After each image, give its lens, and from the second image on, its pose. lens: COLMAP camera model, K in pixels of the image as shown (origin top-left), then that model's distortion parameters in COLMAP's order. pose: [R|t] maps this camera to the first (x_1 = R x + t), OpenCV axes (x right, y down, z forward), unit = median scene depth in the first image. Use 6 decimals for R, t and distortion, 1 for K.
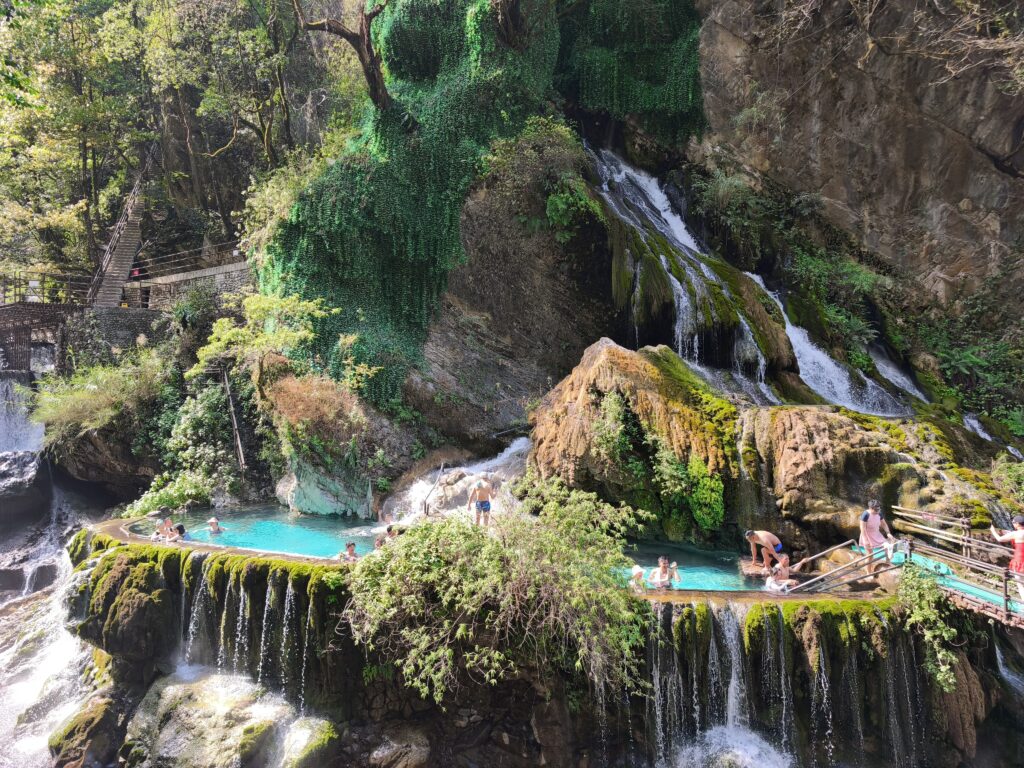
lens RADIAL K [[706.6, 0, 512.0], [0, 706.6, 384.0], [0, 0, 1]] dist [0.035566, -0.039025]
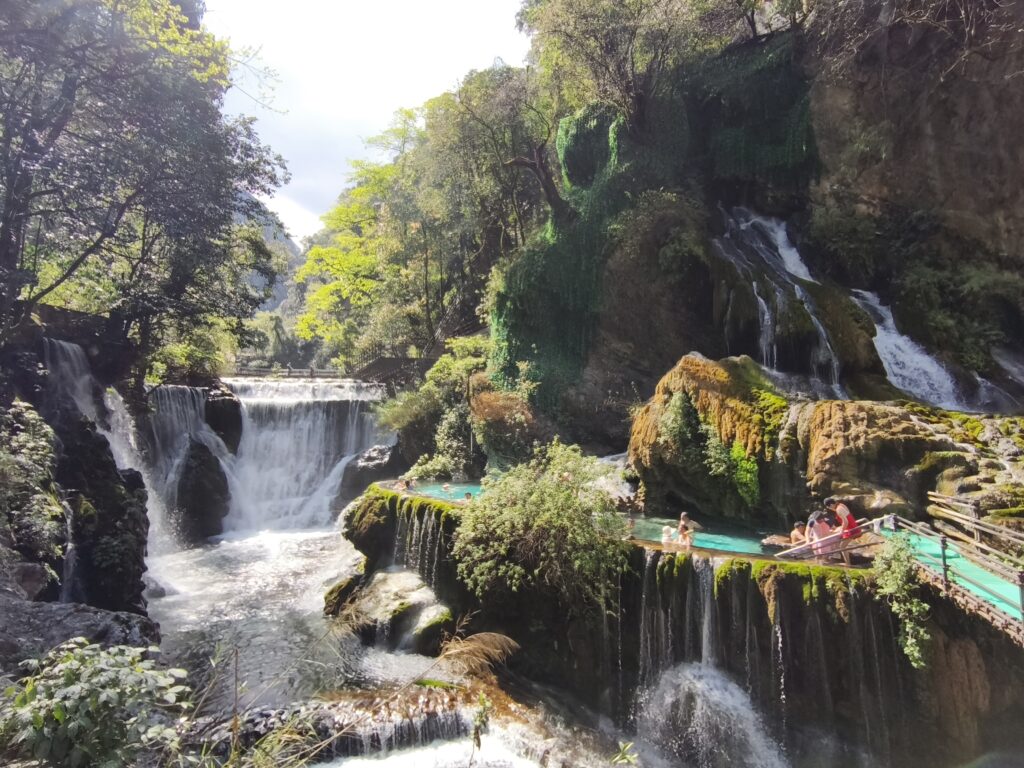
lens RADIAL K [[539.0, 0, 512.0], [0, 539.0, 384.0], [0, 0, 1]] dist [0.000475, -0.000451]
pose [[0.872140, -0.030341, -0.488315, 0.314087], [-0.008254, 0.997021, -0.076691, 0.065114], [0.489187, 0.070915, 0.869291, 0.033438]]
